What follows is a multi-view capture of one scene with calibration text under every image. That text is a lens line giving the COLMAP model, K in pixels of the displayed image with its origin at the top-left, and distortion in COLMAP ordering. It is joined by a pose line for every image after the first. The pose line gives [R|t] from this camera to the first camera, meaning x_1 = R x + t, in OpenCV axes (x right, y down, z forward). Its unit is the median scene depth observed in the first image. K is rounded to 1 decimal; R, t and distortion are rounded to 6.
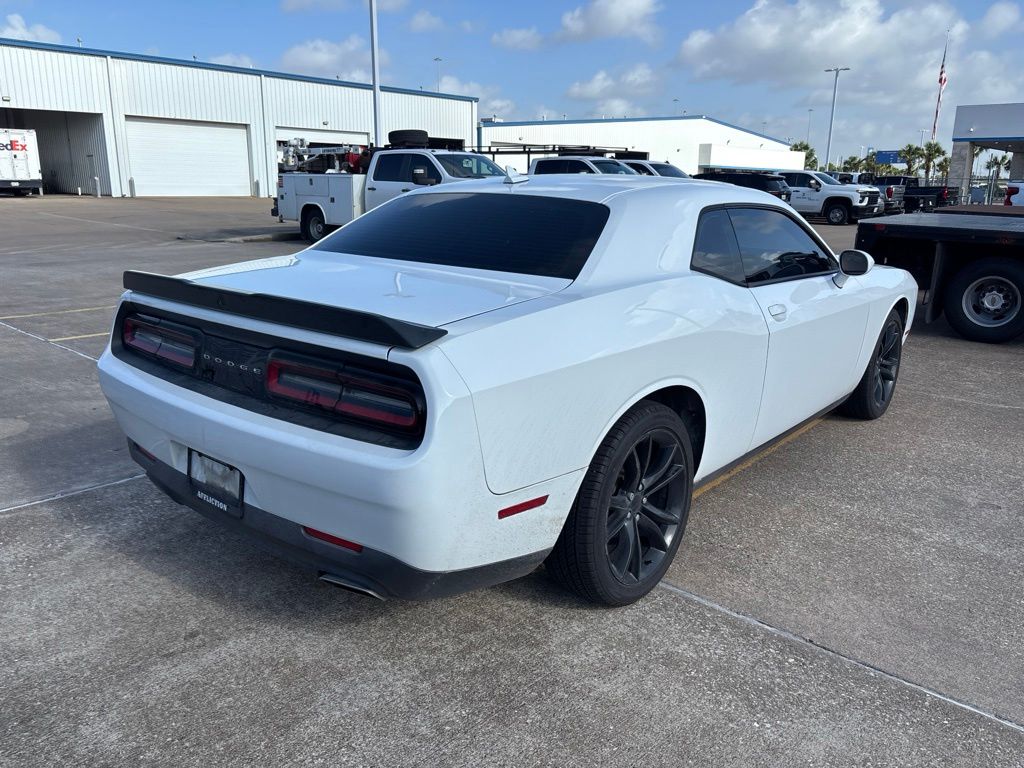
lens RADIAL K [[770.9, 0, 512.0], [0, 770.9, 384.0], [0, 0, 1]] dist [0.038295, -0.041958]
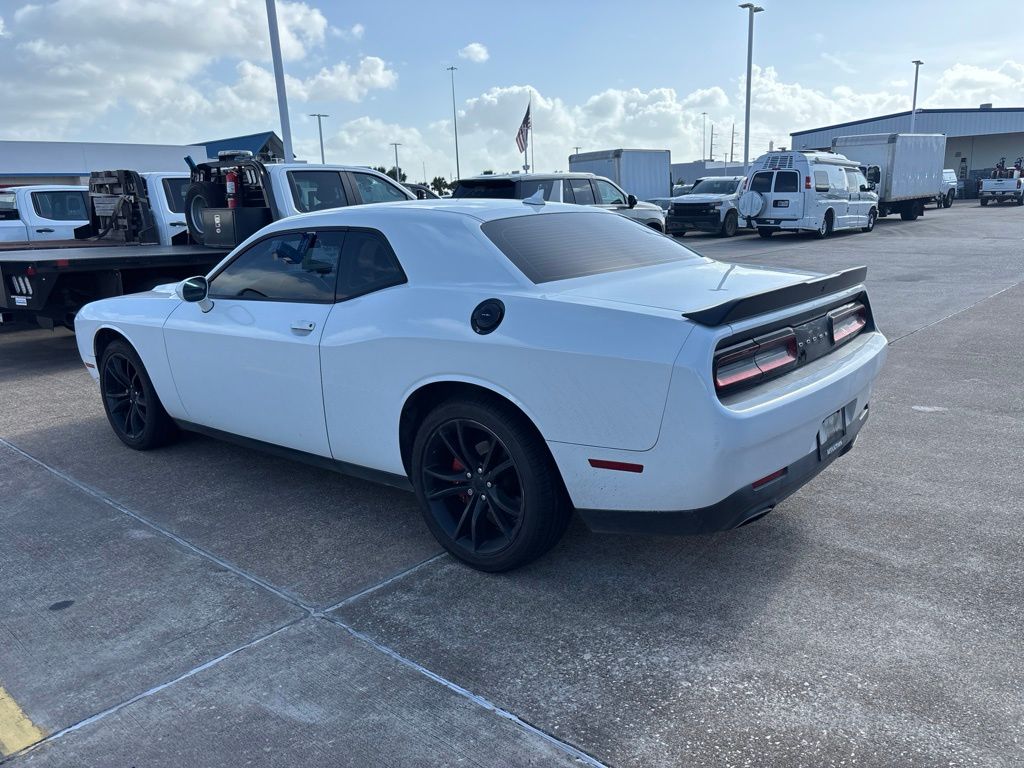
lens RADIAL K [[776.1, 0, 512.0], [0, 776.1, 384.0], [0, 0, 1]] dist [0.035696, -0.034081]
pose [[0.003479, -0.236526, 0.971619, -1.017427], [0.287179, 0.930933, 0.225593, -0.242815], [-0.957870, 0.278244, 0.071165, 0.883145]]
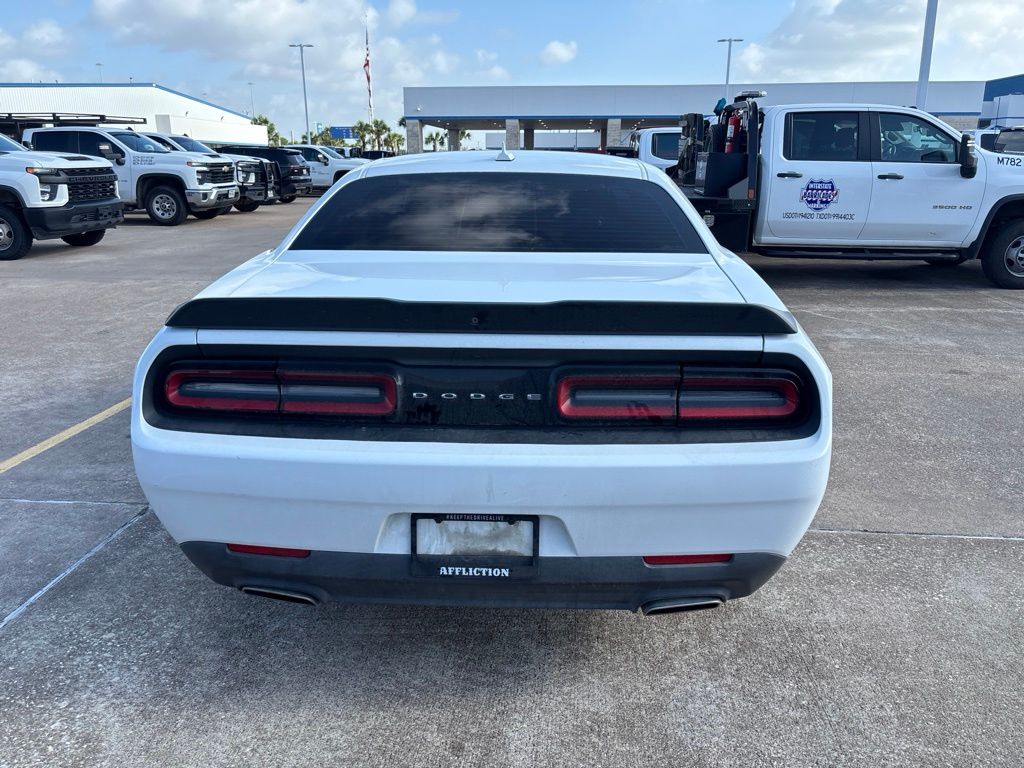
lens RADIAL K [[776.1, 0, 512.0], [0, 776.1, 384.0], [0, 0, 1]] dist [0.035696, -0.034081]
pose [[0.795935, -0.178572, 0.578446, -0.498120], [0.161821, 0.983494, 0.080952, -0.060649], [-0.583354, 0.029172, 0.811694, 0.209859]]
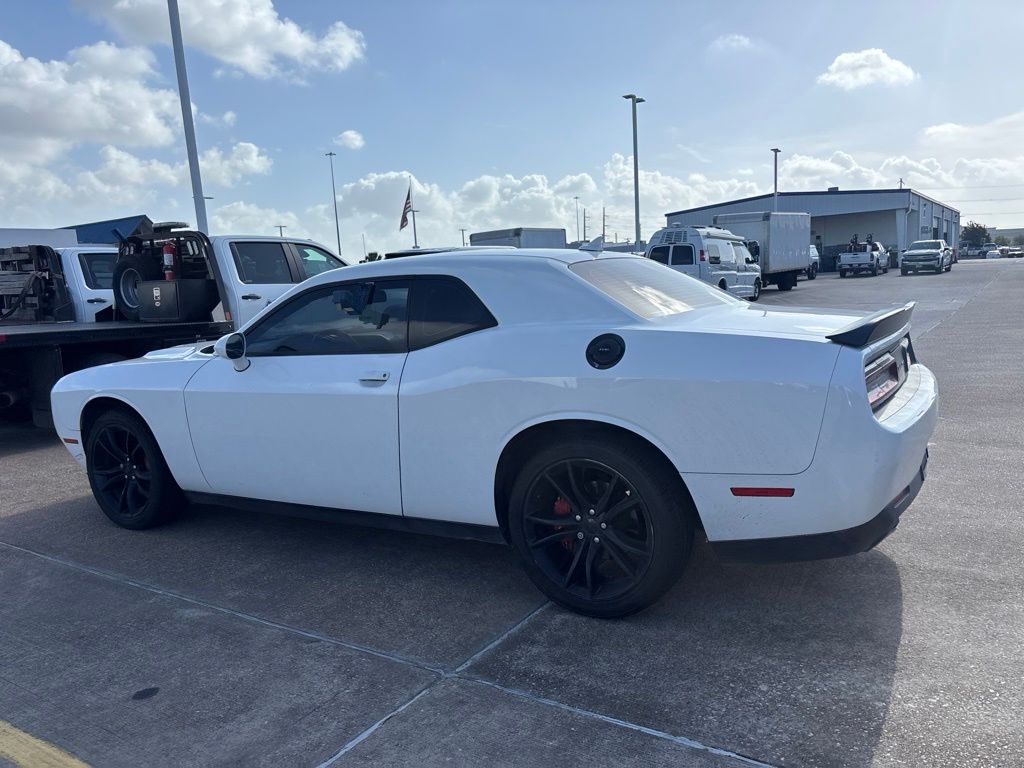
lens RADIAL K [[778.2, 0, 512.0], [0, 778.2, 384.0], [0, 0, 1]] dist [0.043425, -0.046598]
pose [[-0.144747, -0.135606, 0.980132, -0.998494], [0.299544, 0.938077, 0.174025, -0.269844], [-0.943038, 0.318783, -0.095163, 1.112104]]
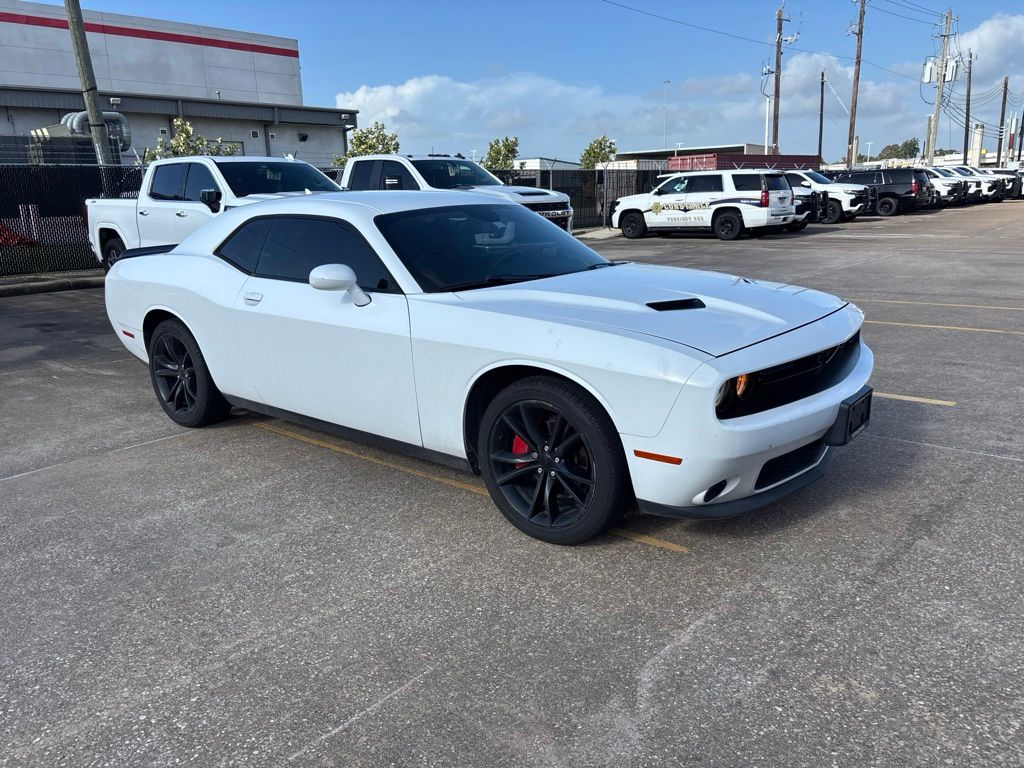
lens RADIAL K [[778.2, 0, 512.0], [0, 778.2, 384.0], [0, 0, 1]] dist [0.043425, -0.046598]
pose [[0.004151, 0.227413, -0.973790, 1.444805], [-0.221970, 0.949714, 0.220844, -0.298669], [0.975045, 0.215236, 0.054421, 1.207327]]
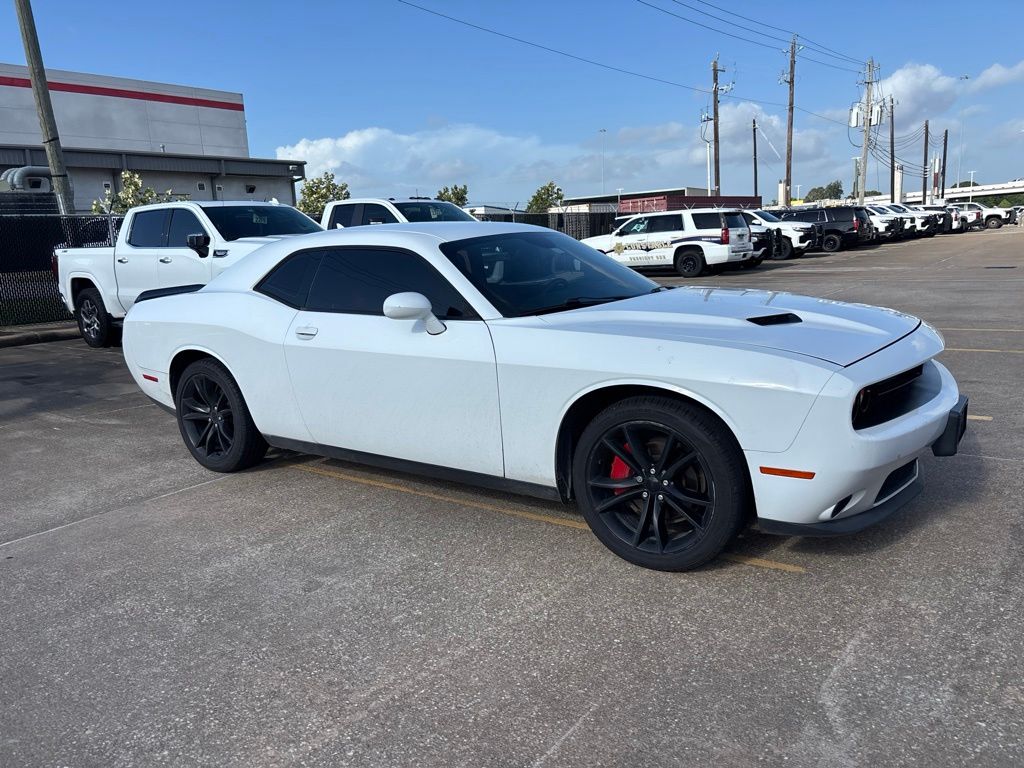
lens RADIAL K [[778.2, 0, 512.0], [0, 778.2, 384.0], [0, 0, 1]] dist [0.043425, -0.046598]
pose [[0.071766, 0.170478, -0.982744, 1.414911], [-0.199024, 0.967919, 0.153373, -0.236955], [0.977363, 0.184582, 0.103393, 1.055852]]
